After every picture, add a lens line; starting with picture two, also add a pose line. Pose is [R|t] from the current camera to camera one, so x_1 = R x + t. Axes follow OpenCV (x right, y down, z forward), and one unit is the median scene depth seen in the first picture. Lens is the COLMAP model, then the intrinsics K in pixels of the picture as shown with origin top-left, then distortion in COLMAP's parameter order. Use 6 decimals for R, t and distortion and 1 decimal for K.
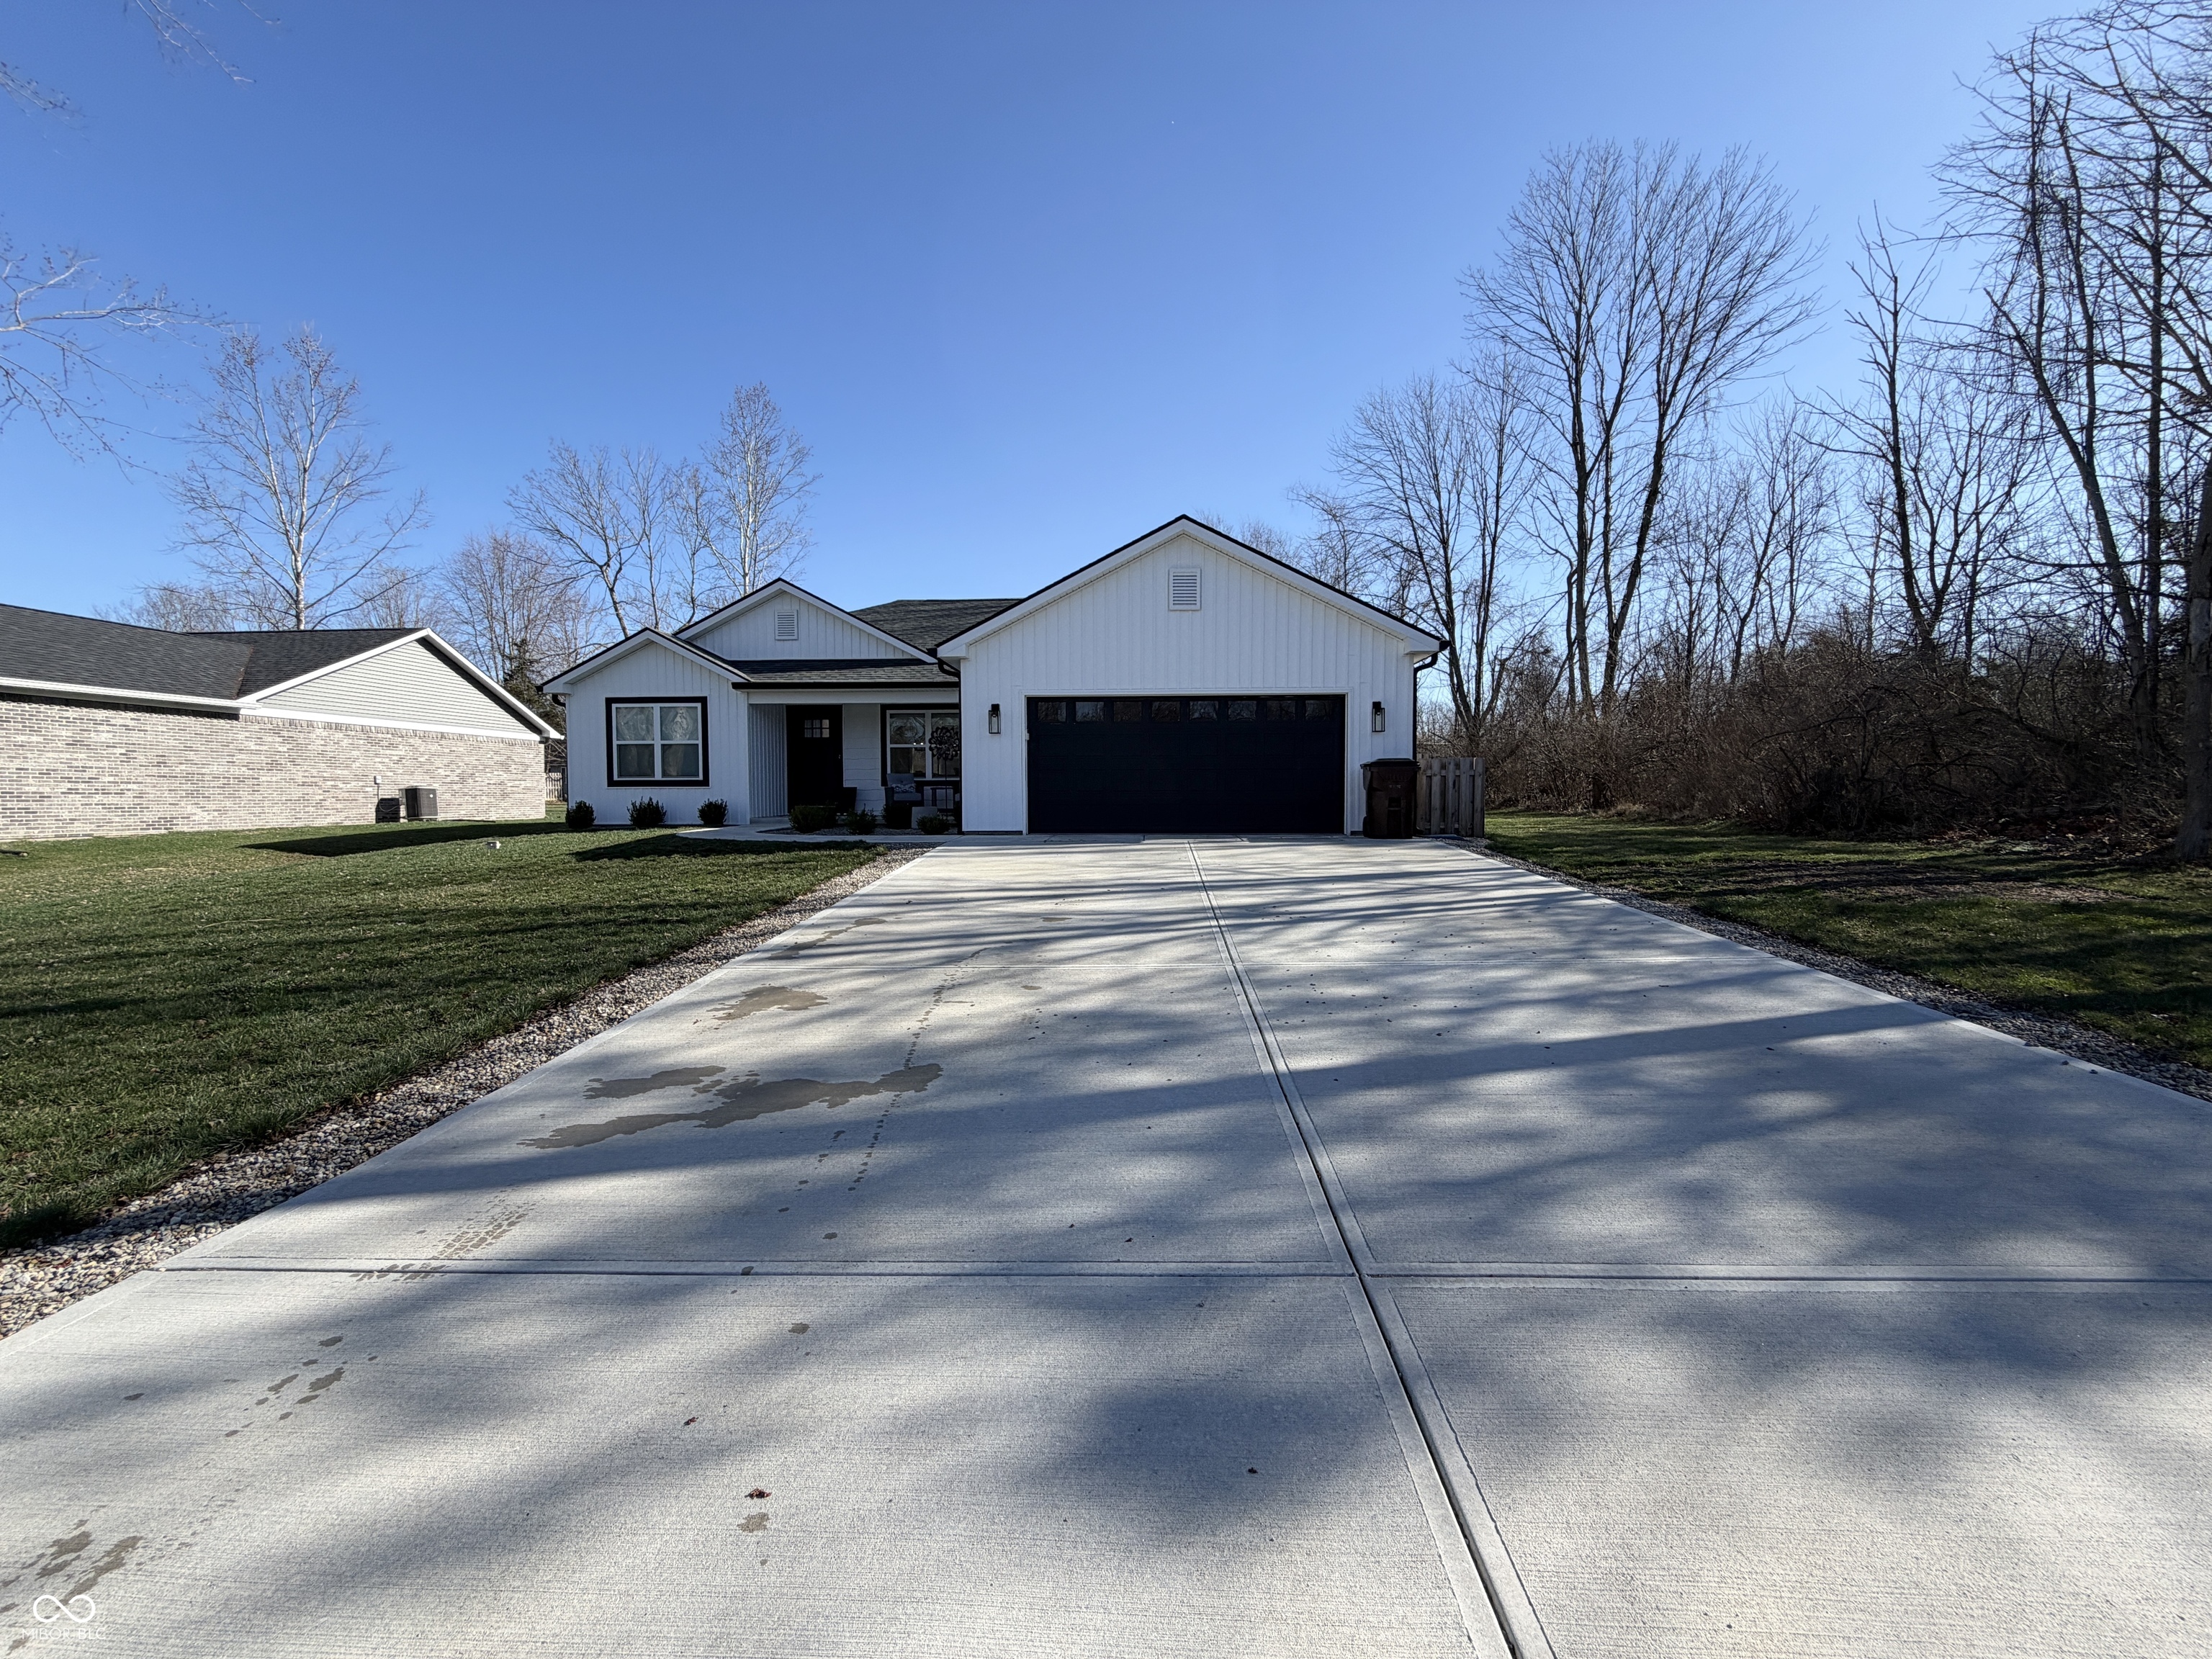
lens RADIAL K [[878.6, 0, 1100.1], [0, 878.6, 824.1], [0, 0, 1]] dist [-0.000530, 0.000531]
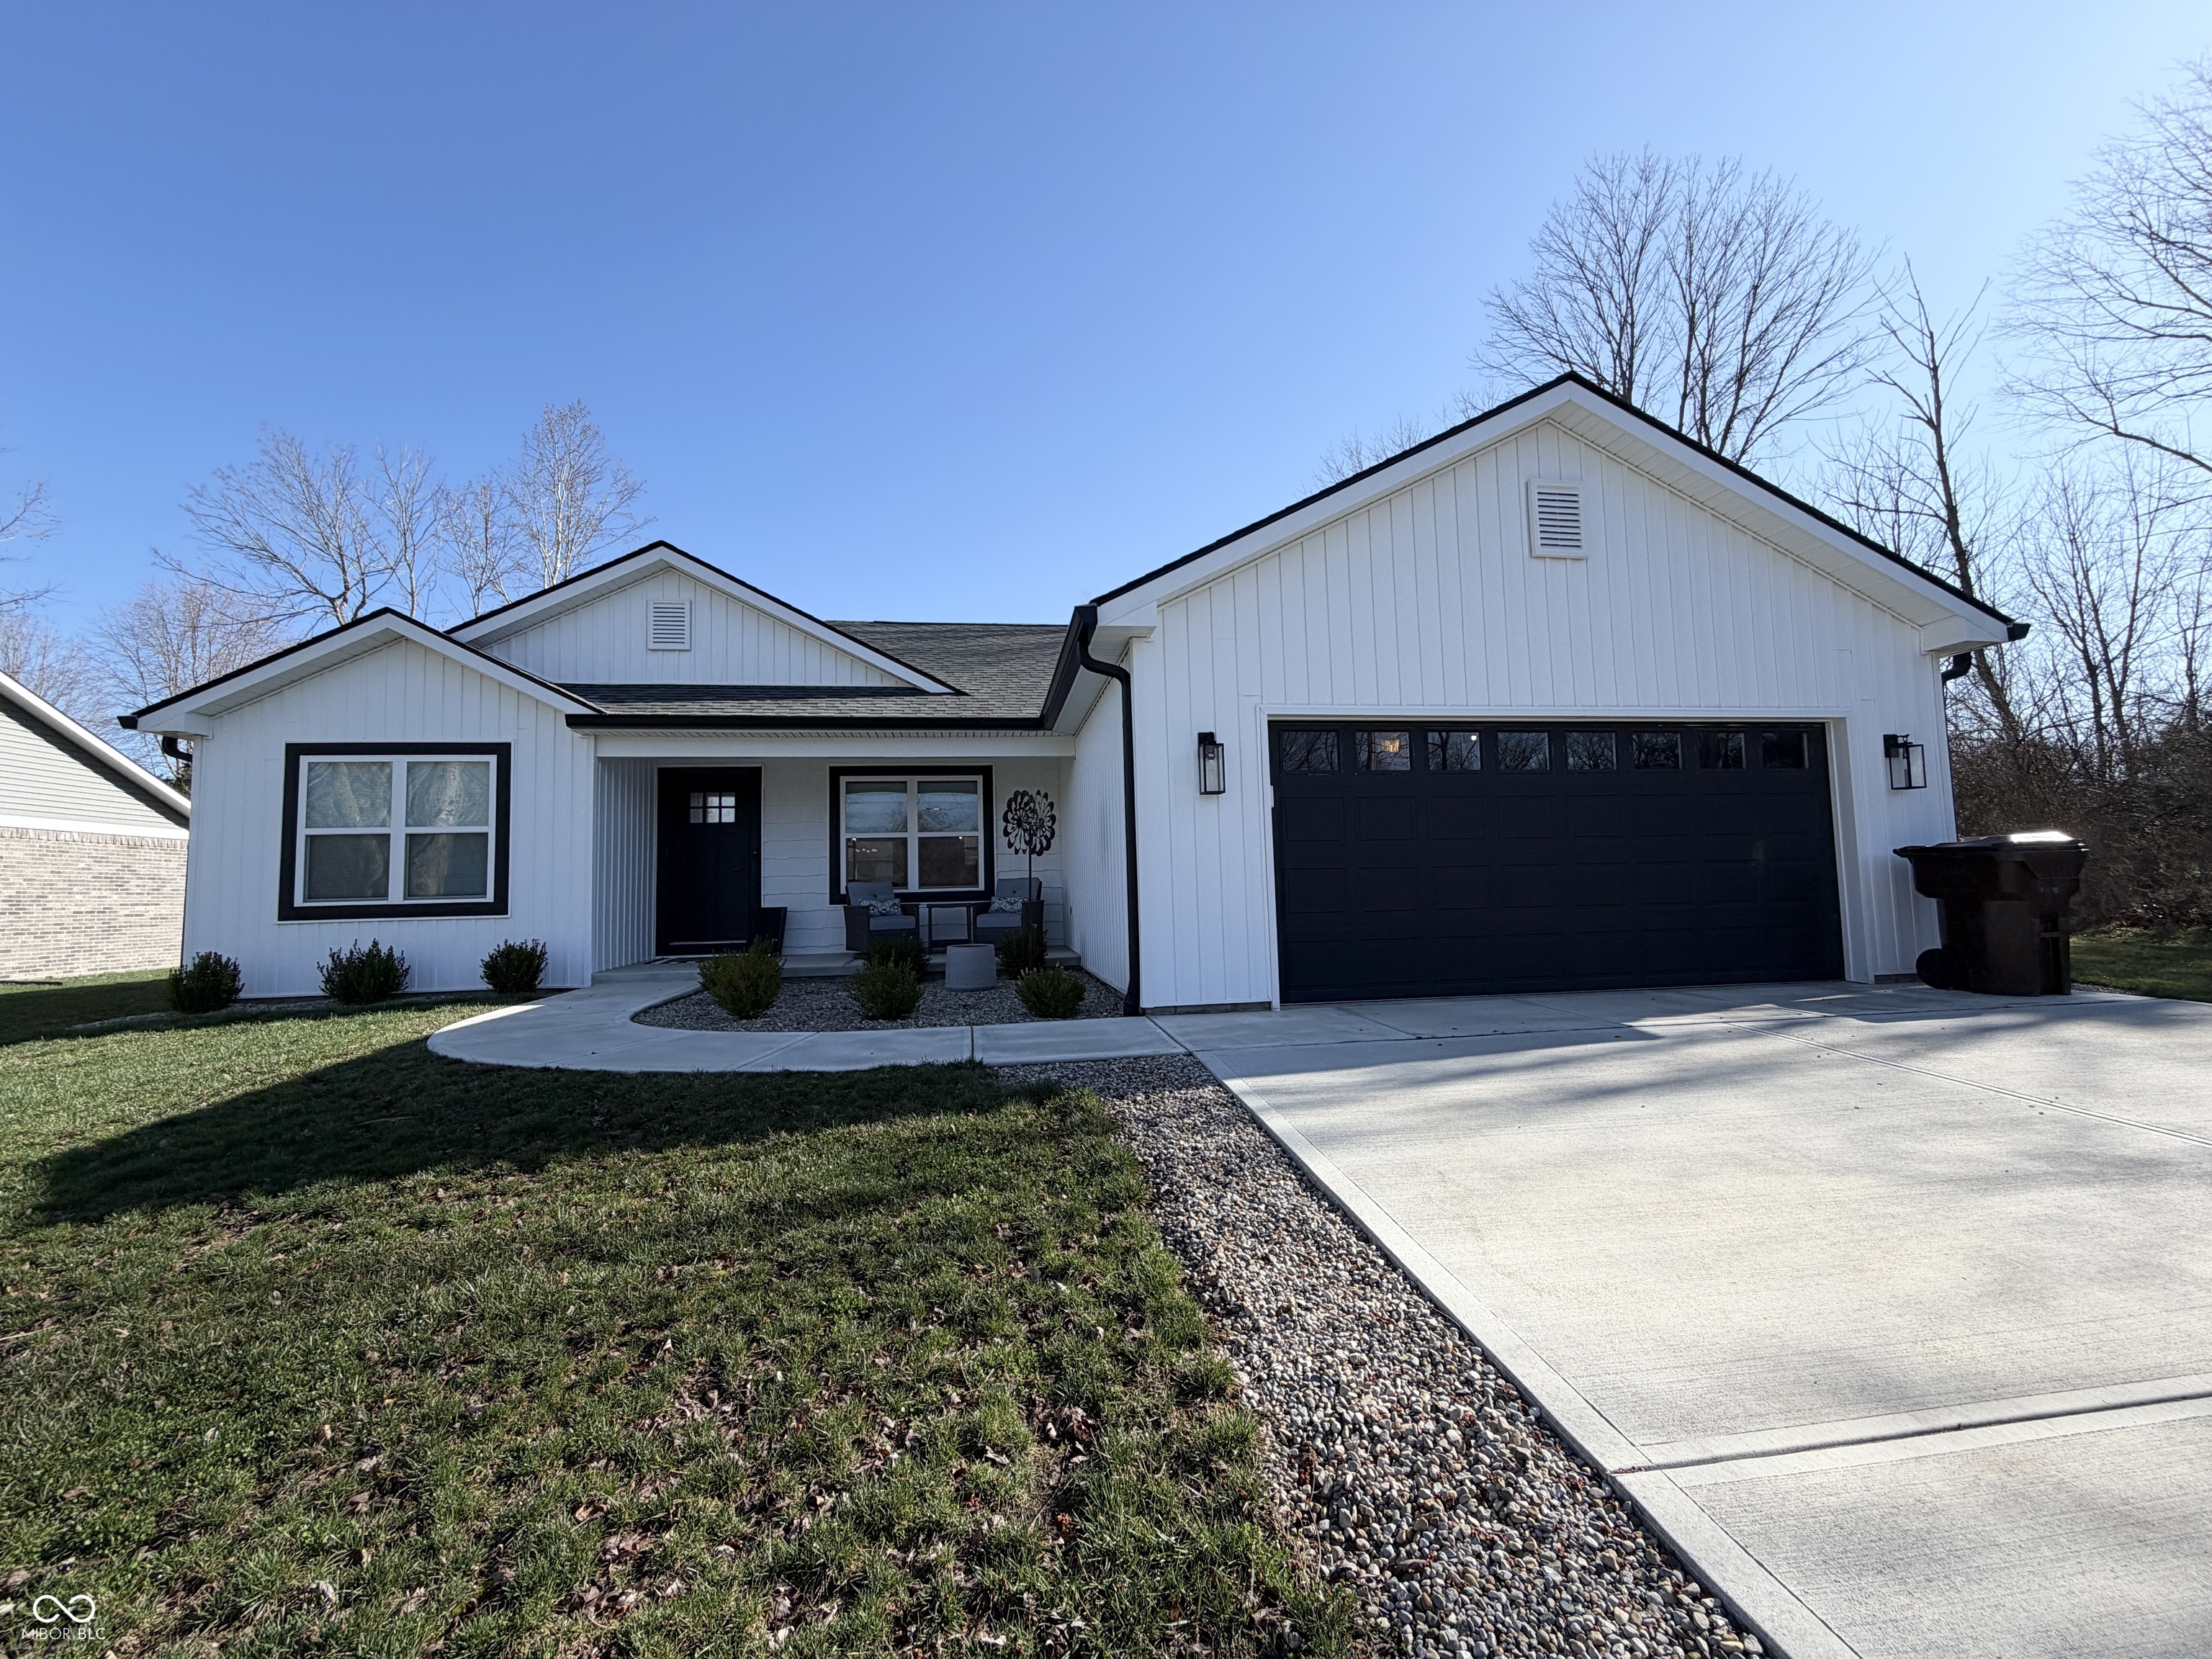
lens RADIAL K [[878.6, 0, 1101.7], [0, 878.6, 830.5], [0, 0, 1]] dist [-0.000530, 0.000531]
pose [[0.980384, -0.008307, 0.196921, -0.204066], [0.029441, 0.994075, -0.104635, -0.027776], [-0.194885, 0.108380, 0.974820, 0.423542]]
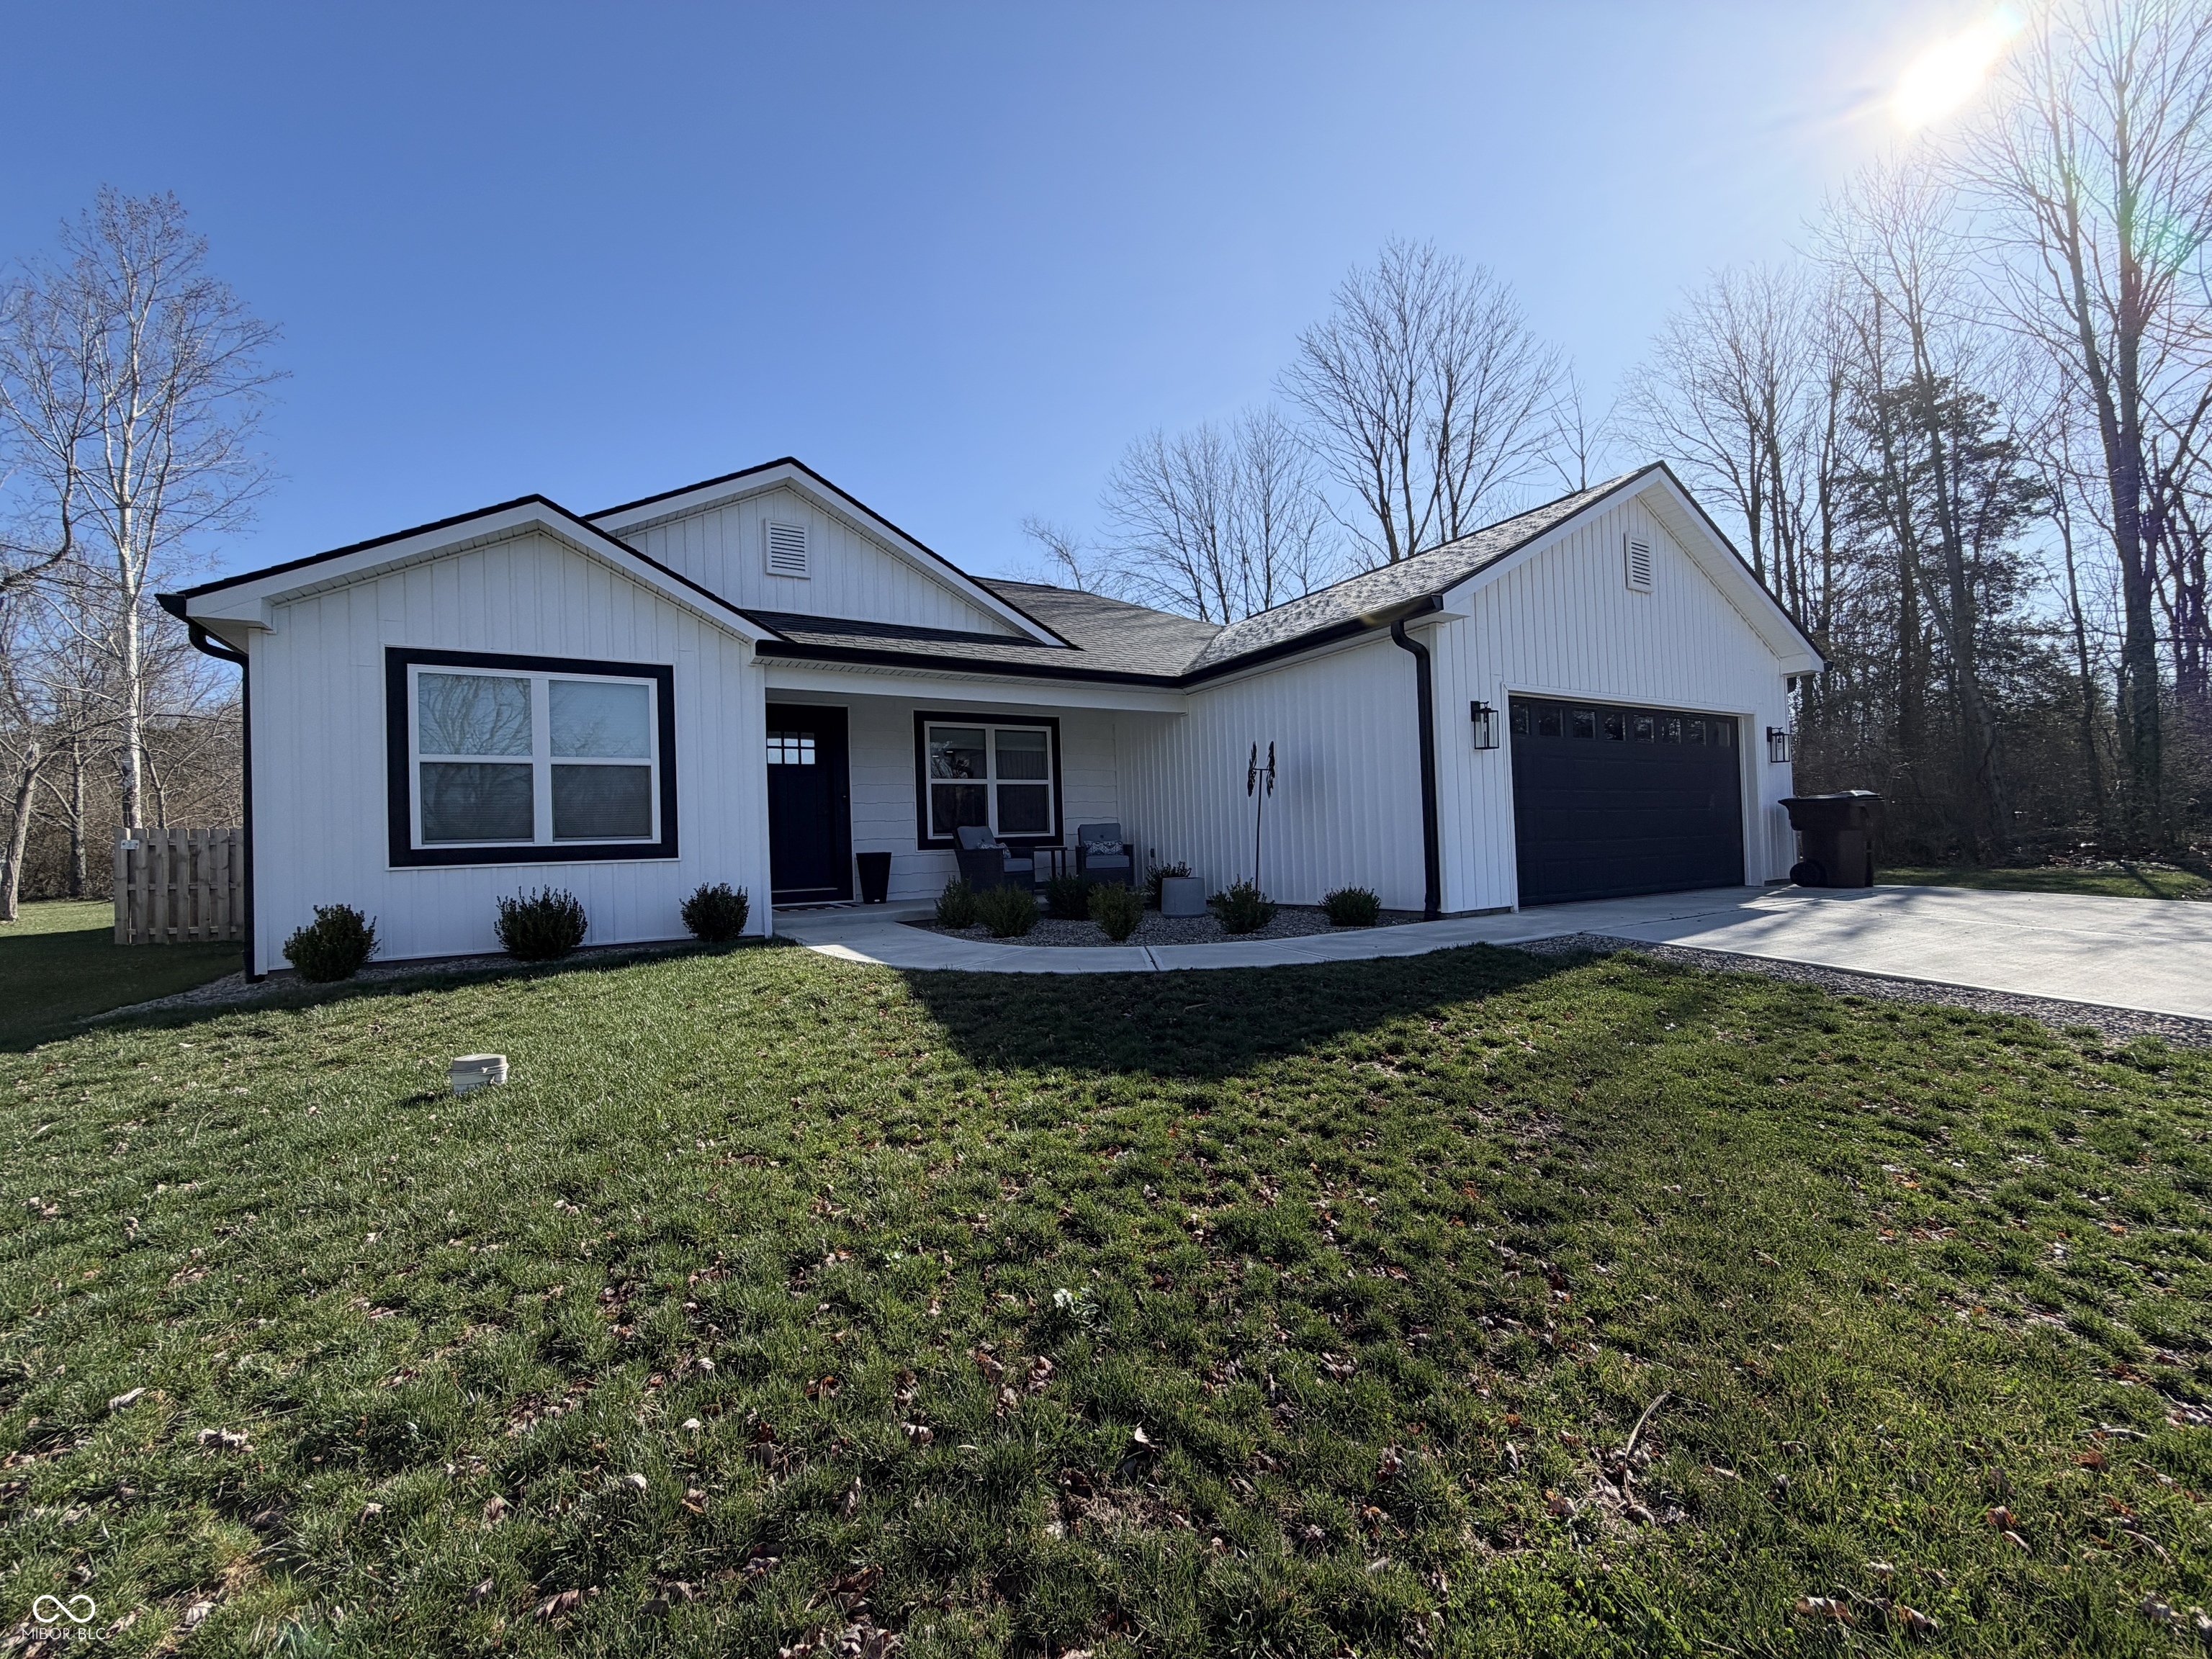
lens RADIAL K [[878.6, 0, 1100.0], [0, 878.6, 828.7], [0, 0, 1]] dist [-0.000530, 0.000531]
pose [[0.833930, -0.013694, 0.551701, -0.514884], [0.050386, 0.997406, -0.051404, -0.022845], [-0.549566, 0.070665, 0.832456, 0.488411]]
